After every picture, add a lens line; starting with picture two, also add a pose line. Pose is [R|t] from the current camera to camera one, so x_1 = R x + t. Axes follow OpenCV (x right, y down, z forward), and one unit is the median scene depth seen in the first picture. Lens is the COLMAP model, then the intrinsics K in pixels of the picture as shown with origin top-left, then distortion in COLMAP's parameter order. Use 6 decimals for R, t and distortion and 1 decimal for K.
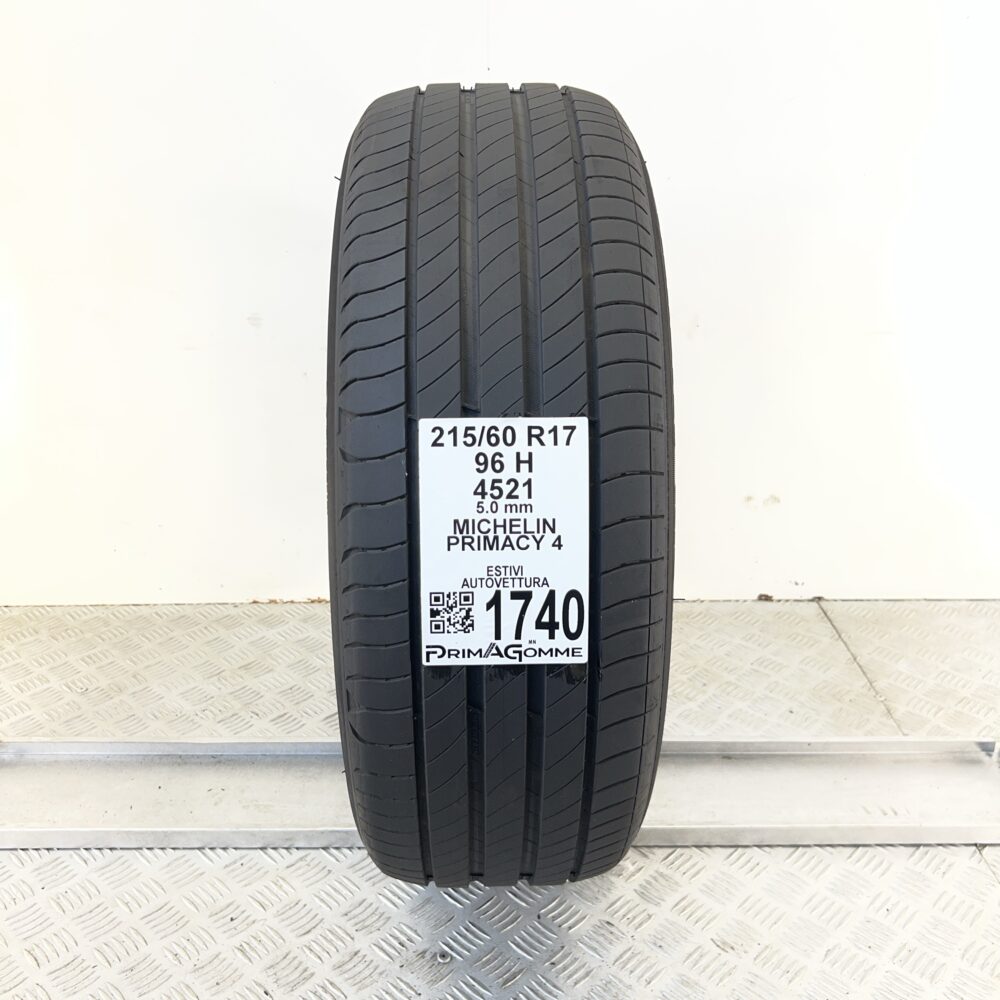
lens RADIAL K [[1142.9, 0, 499.1], [0, 1142.9, 498.5], [0, 0, 1]] dist [0.016260, 0.000000]
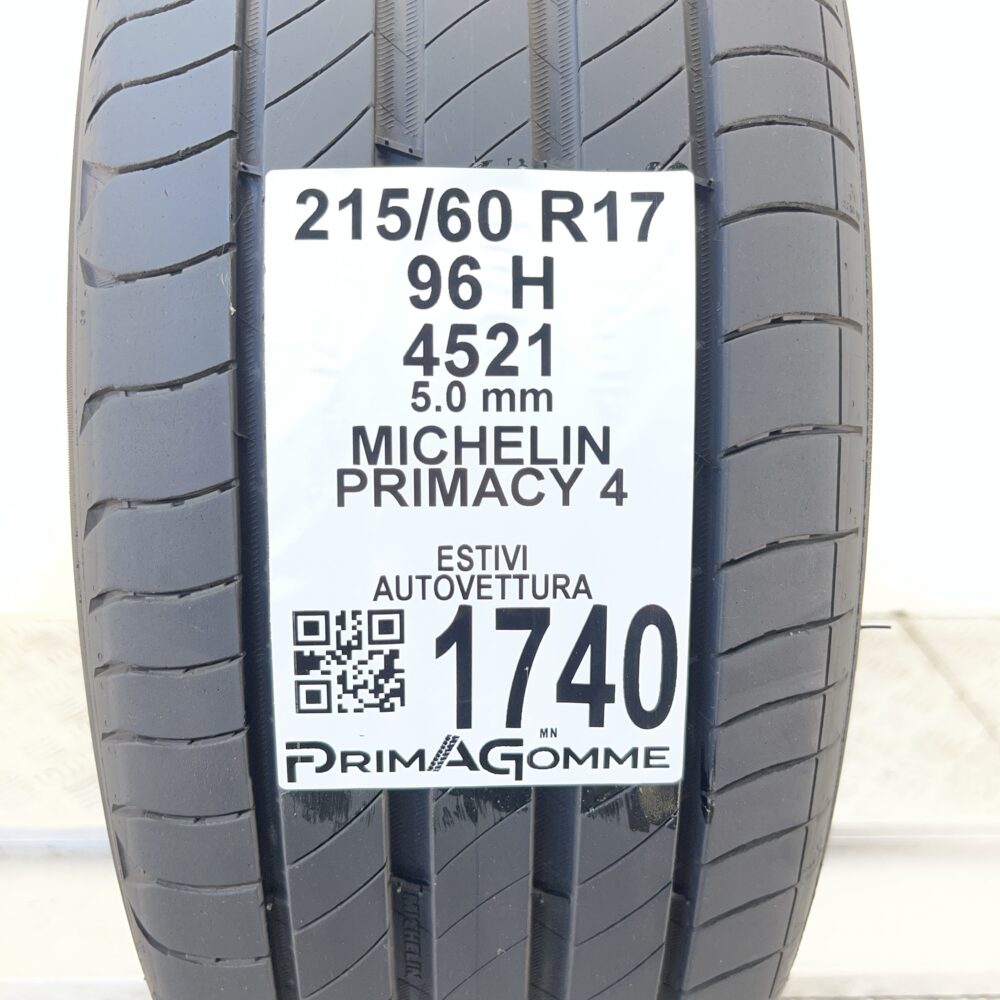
lens RADIAL K [[1142.9, 0, 501.1], [0, 1142.9, 501.4], [0, 0, 1]] dist [0.016260, 0.000000]
pose [[0.999810, 0.005450, 0.018692, 0.004000], [-0.005409, 0.999983, -0.002262, 0.044374], [-0.018704, 0.002161, 0.999823, 0.598873]]
